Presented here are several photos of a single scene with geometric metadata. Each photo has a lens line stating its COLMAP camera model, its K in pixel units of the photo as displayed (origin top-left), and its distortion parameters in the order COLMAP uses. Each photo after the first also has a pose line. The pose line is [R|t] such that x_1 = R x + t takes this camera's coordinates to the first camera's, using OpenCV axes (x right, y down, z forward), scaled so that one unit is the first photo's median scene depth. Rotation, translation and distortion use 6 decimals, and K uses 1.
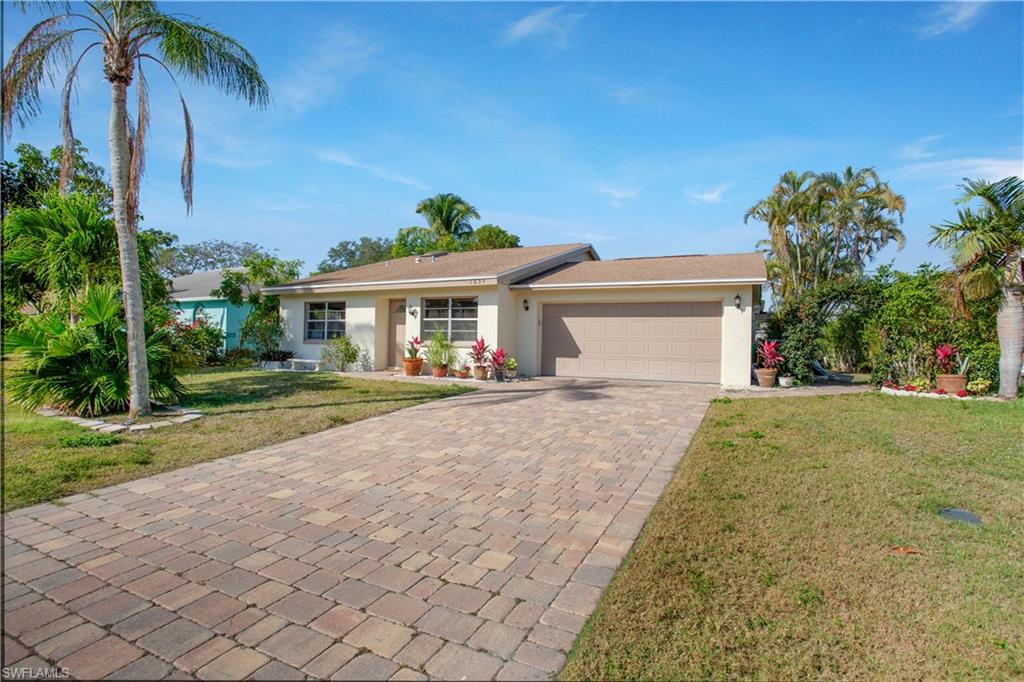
lens RADIAL K [[512.8, 0, 512.0], [0, 512.8, 341.0], [0, 0, 1]] dist [-0.002274, 0.000243]
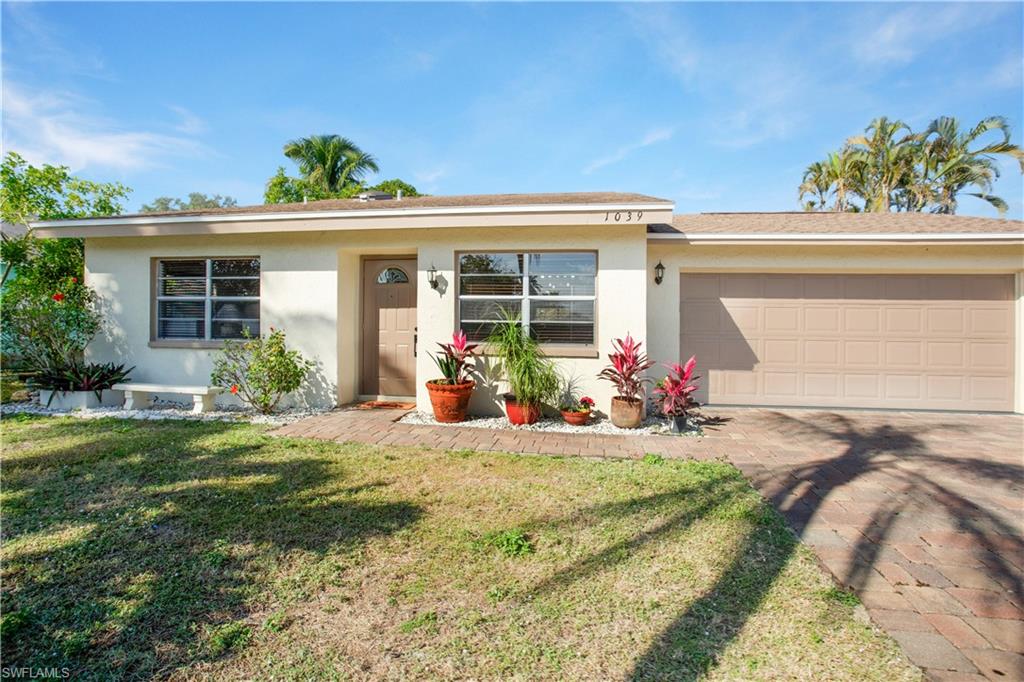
lens RADIAL K [[512.8, 0, 512.0], [0, 512.8, 341.0], [0, 0, 1]] dist [-0.002274, 0.000243]
pose [[0.953744, -0.009811, 0.300458, -0.267364], [0.002889, 0.999720, 0.023475, -0.012715], [-0.300605, -0.021521, 0.953506, 0.528270]]
